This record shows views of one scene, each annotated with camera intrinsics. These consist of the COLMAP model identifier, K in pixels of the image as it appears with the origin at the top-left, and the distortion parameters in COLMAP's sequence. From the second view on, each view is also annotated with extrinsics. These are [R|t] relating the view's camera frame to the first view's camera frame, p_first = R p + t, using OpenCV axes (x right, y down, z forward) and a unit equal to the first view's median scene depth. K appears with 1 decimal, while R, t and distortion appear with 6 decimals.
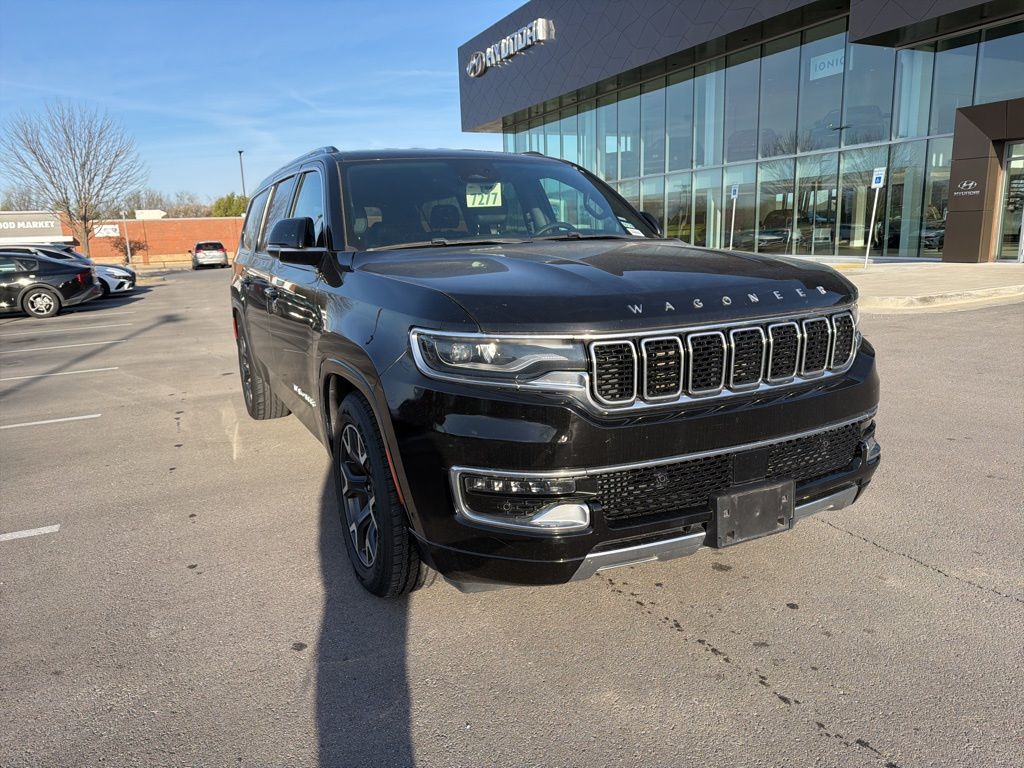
lens RADIAL K [[738.9, 0, 523.2], [0, 738.9, 381.9], [0, 0, 1]] dist [0.003991, -0.007091]
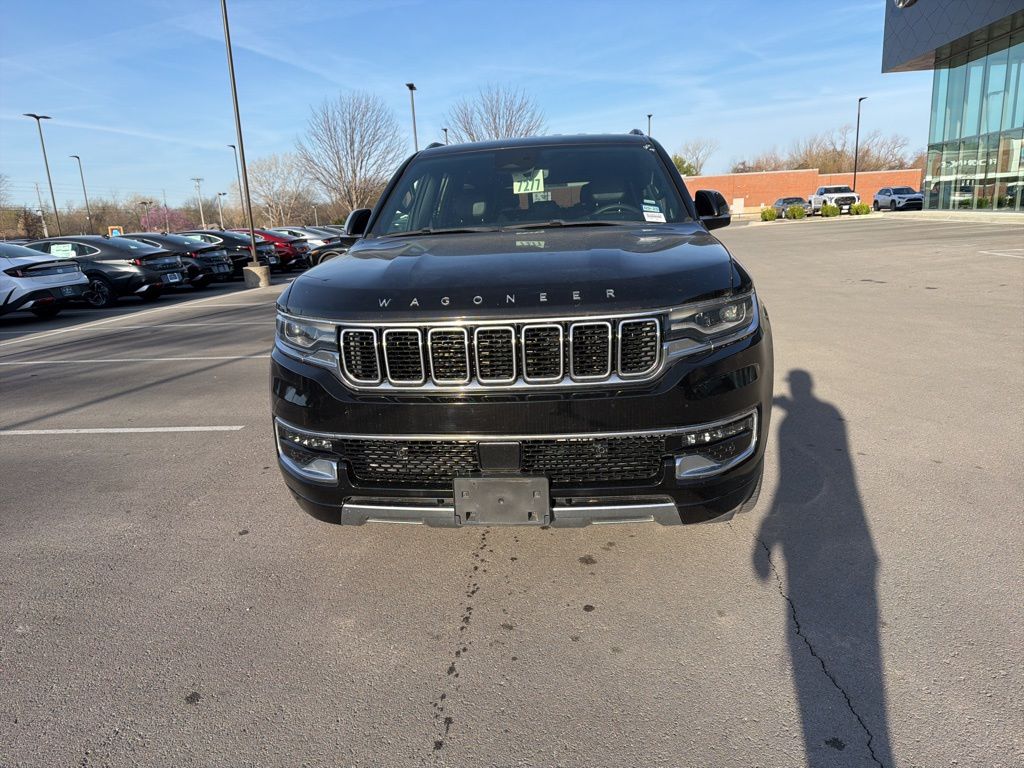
lens RADIAL K [[724.1, 0, 498.8], [0, 724.1, 386.4], [0, 0, 1]] dist [0.025888, -0.026851]
pose [[0.831729, 0.122584, -0.541480, 0.481029], [-0.087226, 0.992059, 0.090608, -0.045339], [0.548287, -0.028130, 0.835817, 0.078567]]
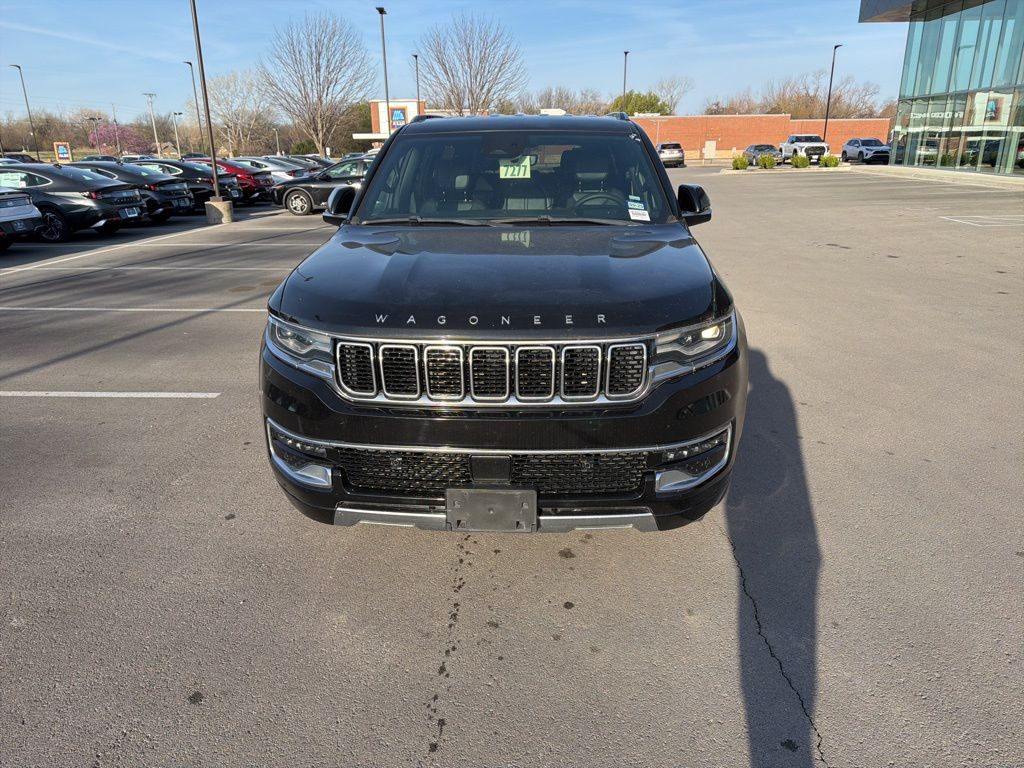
lens RADIAL K [[725.1, 0, 509.0], [0, 725.1, 383.0], [0, 0, 1]] dist [0.024591, -0.025835]
pose [[0.859700, 0.185664, -0.475863, 0.463822], [-0.119241, 0.978810, 0.166473, -0.111236], [0.496687, -0.086375, 0.863621, 0.050516]]
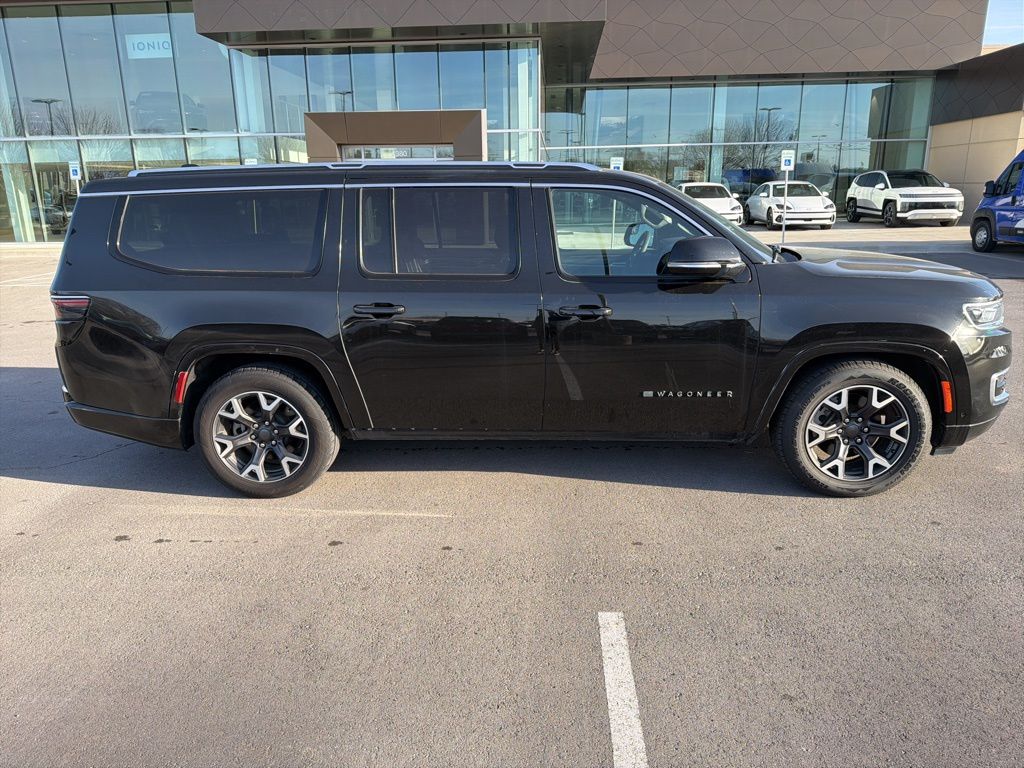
lens RADIAL K [[725.1, 0, 509.0], [0, 725.1, 383.0], [0, 0, 1]] dist [0.024591, -0.025835]
pose [[0.496768, -0.201679, 0.844125, -1.179154], [0.174062, 0.976015, 0.130755, -0.164083], [-0.850249, 0.081975, 0.519958, 0.574215]]
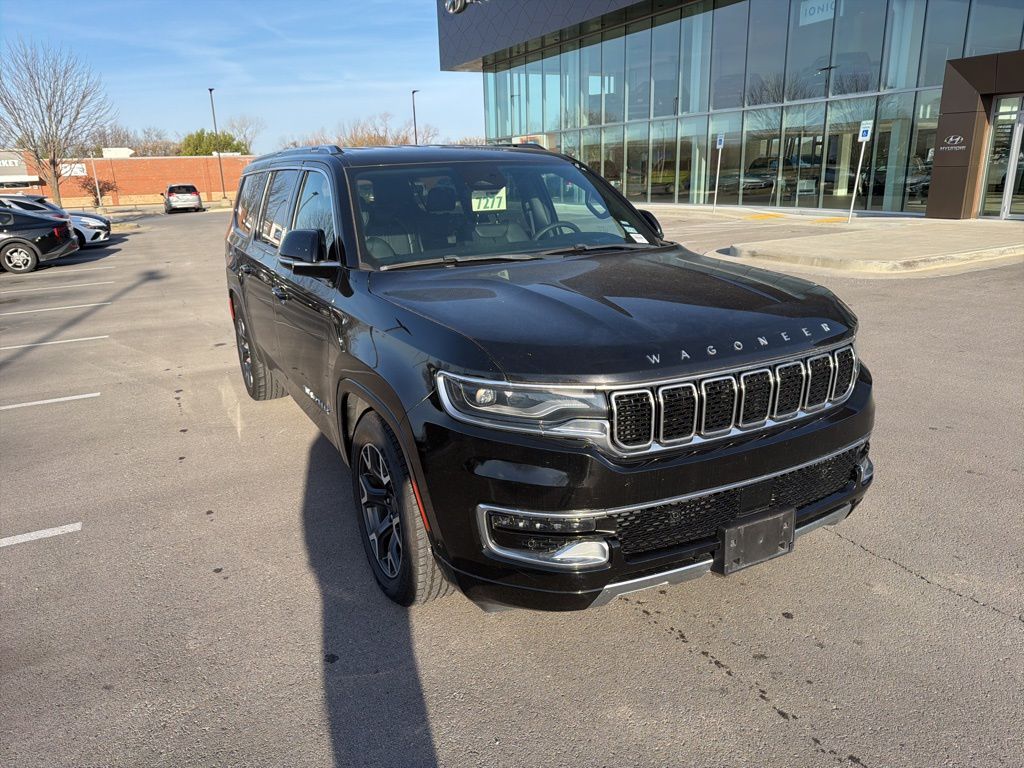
lens RADIAL K [[738.9, 0, 515.4], [0, 738.9, 382.5], [0, 0, 1]] dist [0.007332, -0.012960]
pose [[0.999812, -0.000839, 0.019372, -0.034228], [-0.000728, 0.996737, 0.080711, -0.077880], [-0.019376, -0.080710, 0.996549, -0.026426]]
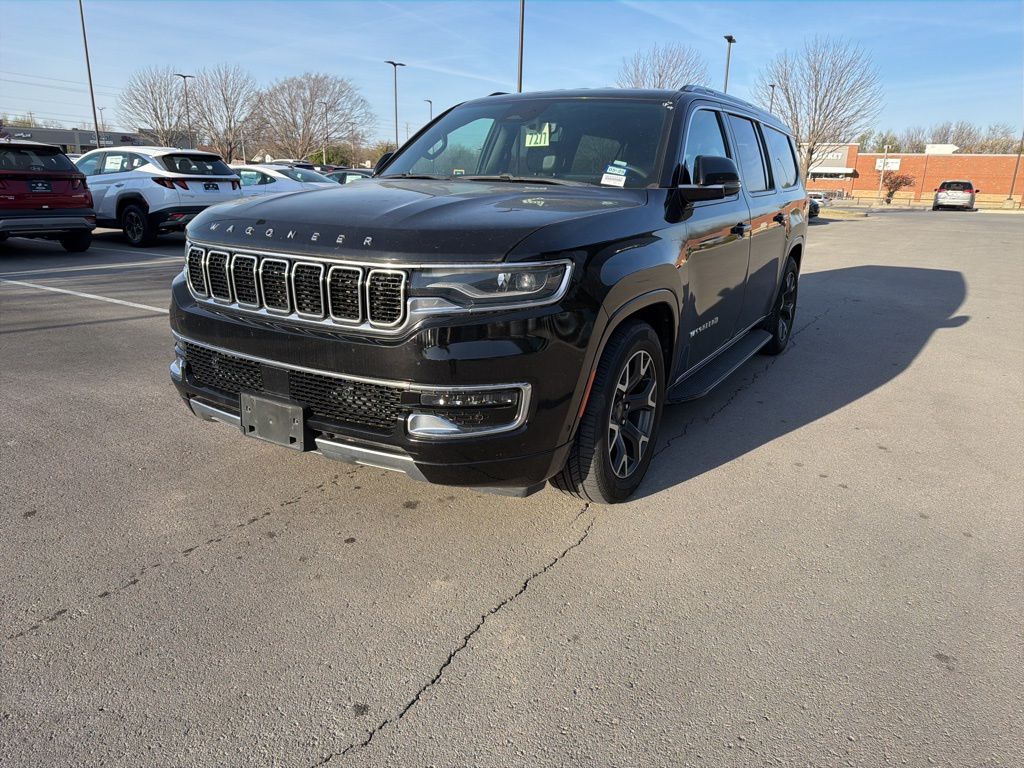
lens RADIAL K [[725.1, 0, 509.0], [0, 725.1, 383.0], [0, 0, 1]] dist [0.024591, -0.025835]
pose [[0.526617, 0.282449, -0.801809, 0.791279], [-0.210361, 0.957154, 0.199010, -0.103720], [0.823664, 0.063867, 0.563469, 0.375932]]
